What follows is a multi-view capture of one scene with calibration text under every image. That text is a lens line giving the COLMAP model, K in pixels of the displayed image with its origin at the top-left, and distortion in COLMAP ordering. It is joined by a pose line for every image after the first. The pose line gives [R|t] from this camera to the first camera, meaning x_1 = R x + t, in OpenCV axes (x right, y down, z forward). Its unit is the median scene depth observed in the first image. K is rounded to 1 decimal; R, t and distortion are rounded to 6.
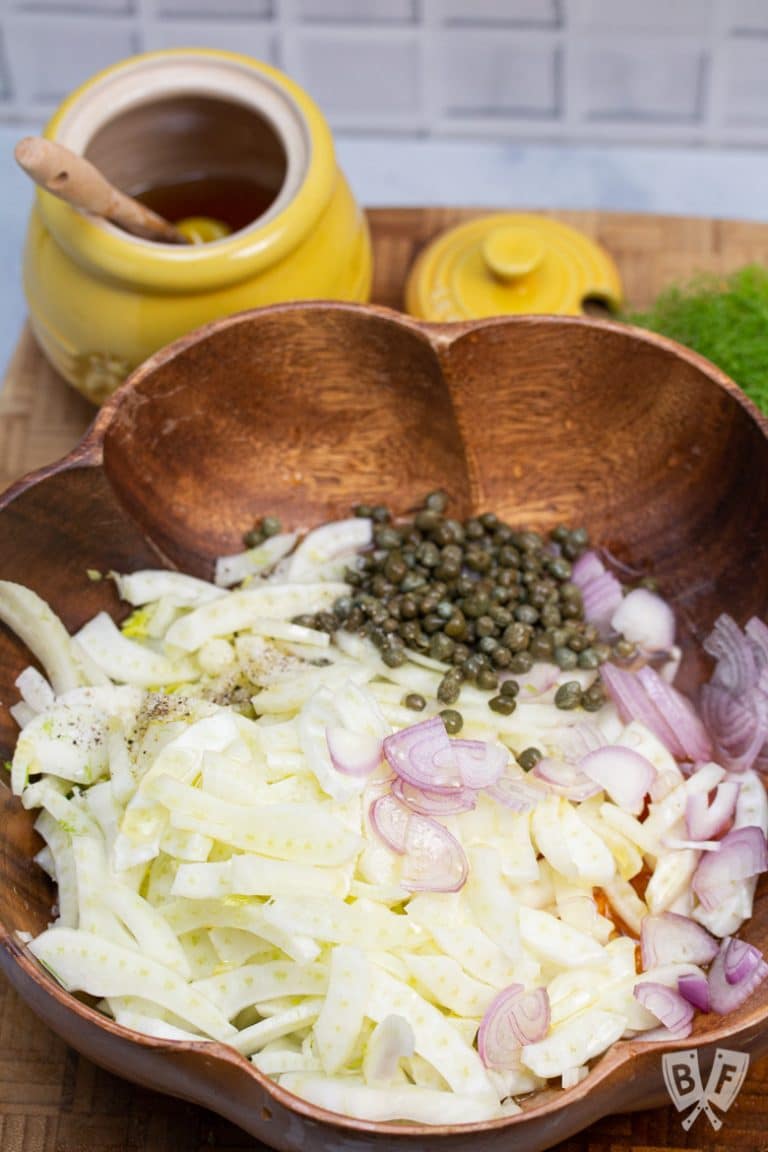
lens RADIAL K [[3722.0, 0, 383.8], [0, 3722.0, 575.7], [0, 0, 1]] dist [0.106242, 0.000000]
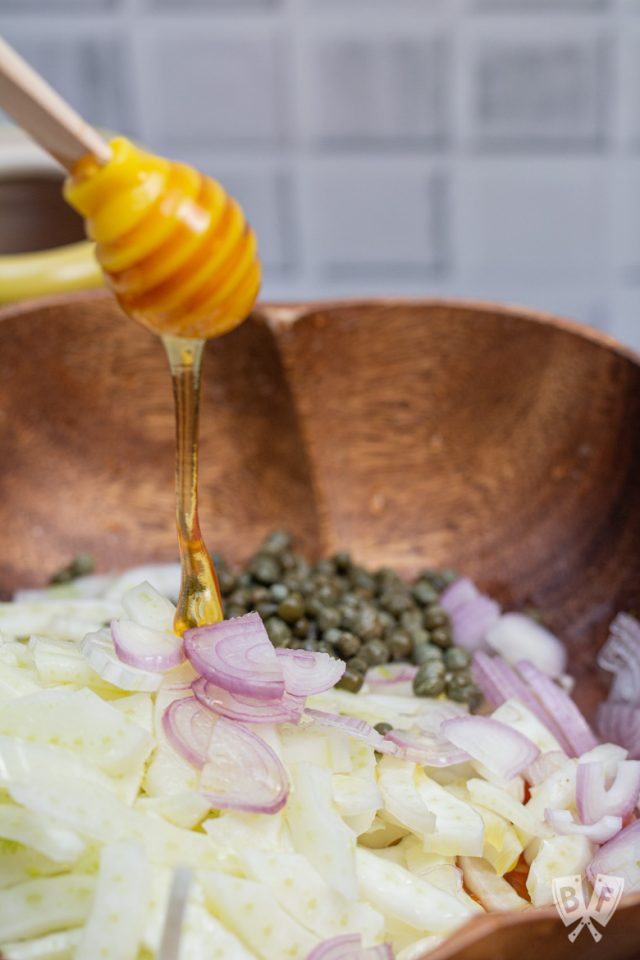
lens RADIAL K [[3101.7, 0, 321.1], [0, 3101.7, 479.2], [0, 0, 1]] dist [0.106242, 0.000000]
pose [[0.999705, -0.001487, -0.024229, 0.041420], [-0.008511, 0.913283, -0.407237, 0.259596], [0.022734, 0.407323, 0.913001, 0.359986]]
